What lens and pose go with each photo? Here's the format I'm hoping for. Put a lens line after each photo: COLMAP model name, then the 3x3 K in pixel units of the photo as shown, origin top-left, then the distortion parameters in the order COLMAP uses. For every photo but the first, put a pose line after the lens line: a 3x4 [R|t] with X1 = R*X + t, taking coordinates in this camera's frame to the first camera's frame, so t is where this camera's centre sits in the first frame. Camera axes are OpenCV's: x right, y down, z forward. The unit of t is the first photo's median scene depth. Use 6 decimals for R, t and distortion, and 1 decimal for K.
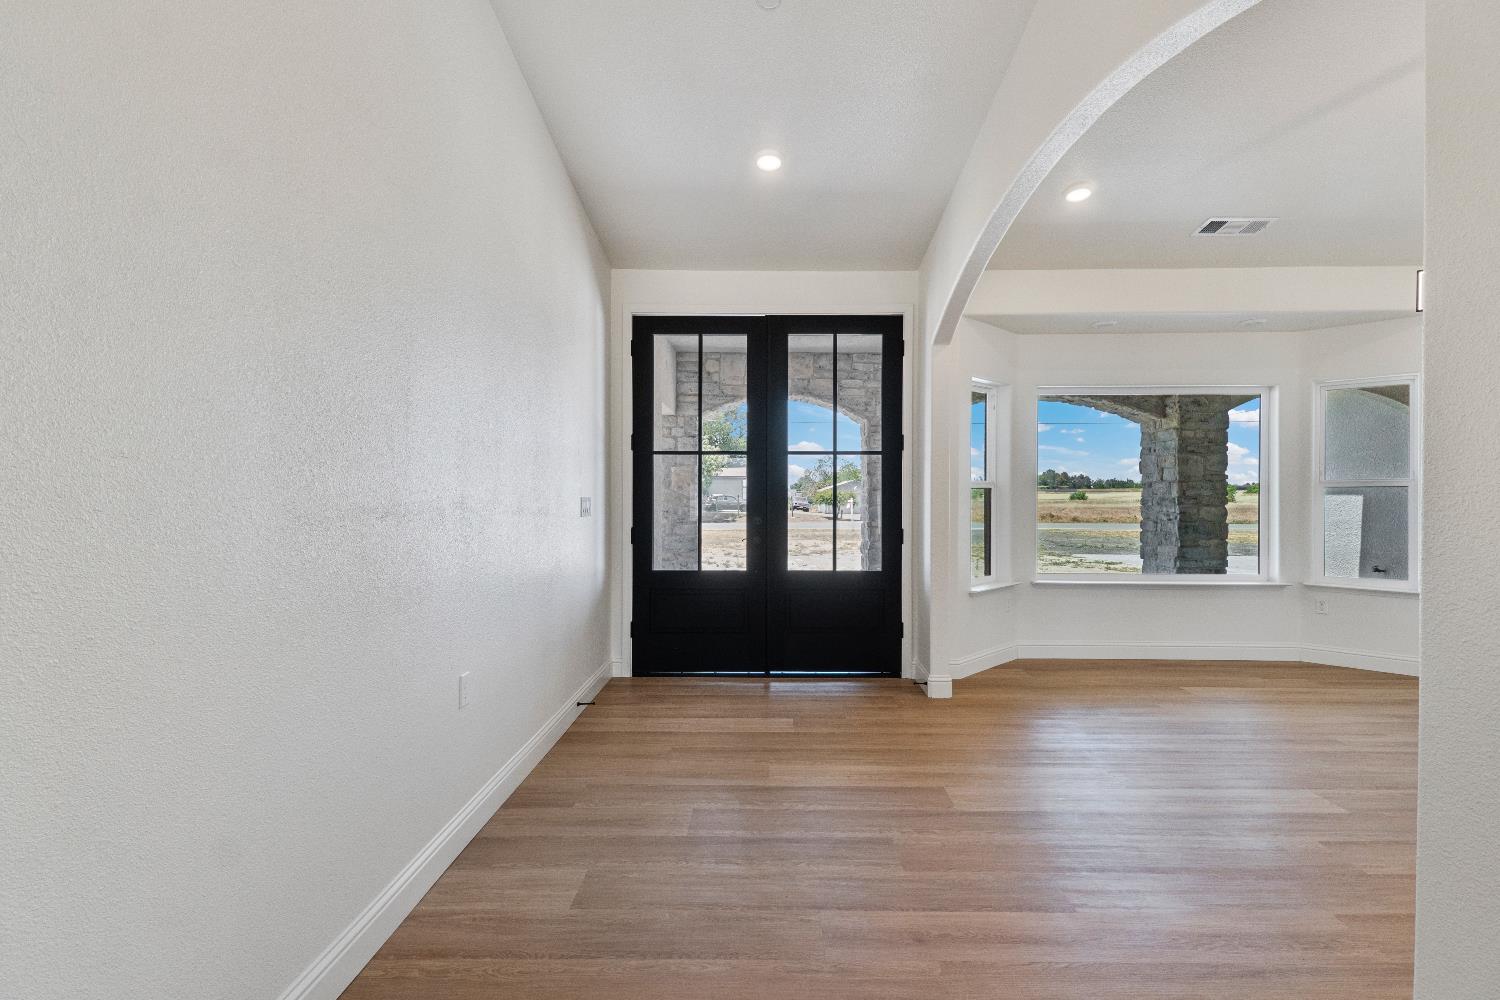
lens RADIAL K [[697.9, 0, 767.6], [0, 697.9, 499.1], [0, 0, 1]] dist [-0.009280, 0.000194]
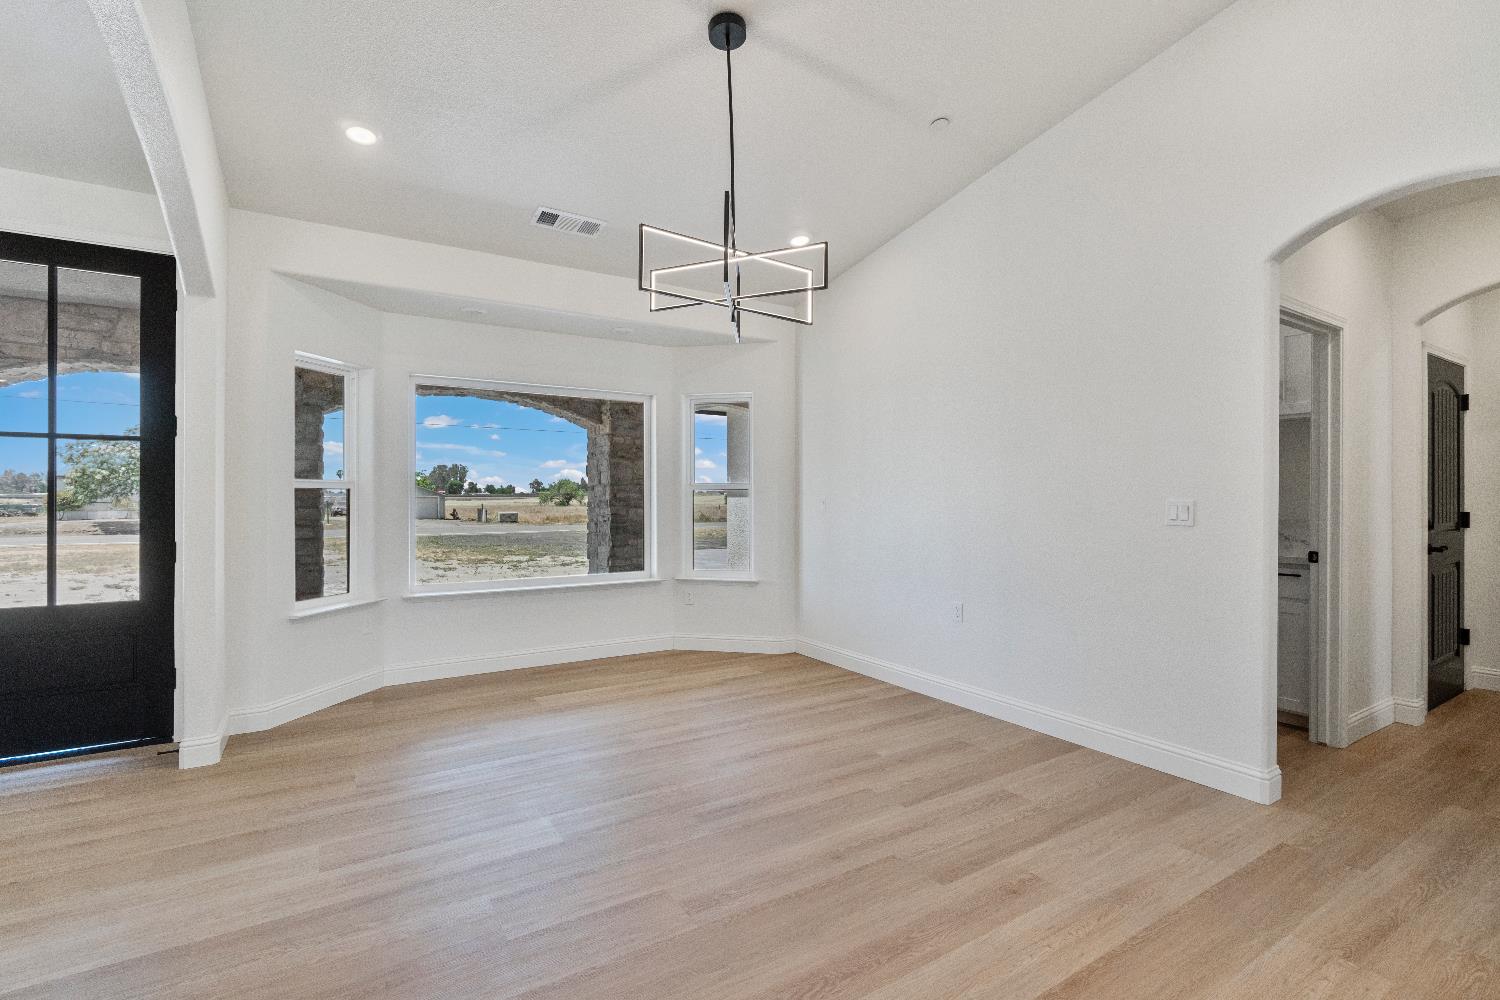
lens RADIAL K [[670.0, 0, 741.1], [0, 670.0, 499.9], [0, 0, 1]] dist [-0.000093, -0.000199]
pose [[0.836660, -0.001310, 0.547721, 0.230678], [0.003147, 0.999992, -0.002415, 0.000835], [-0.547714, 0.003744, 0.836657, 0.050043]]
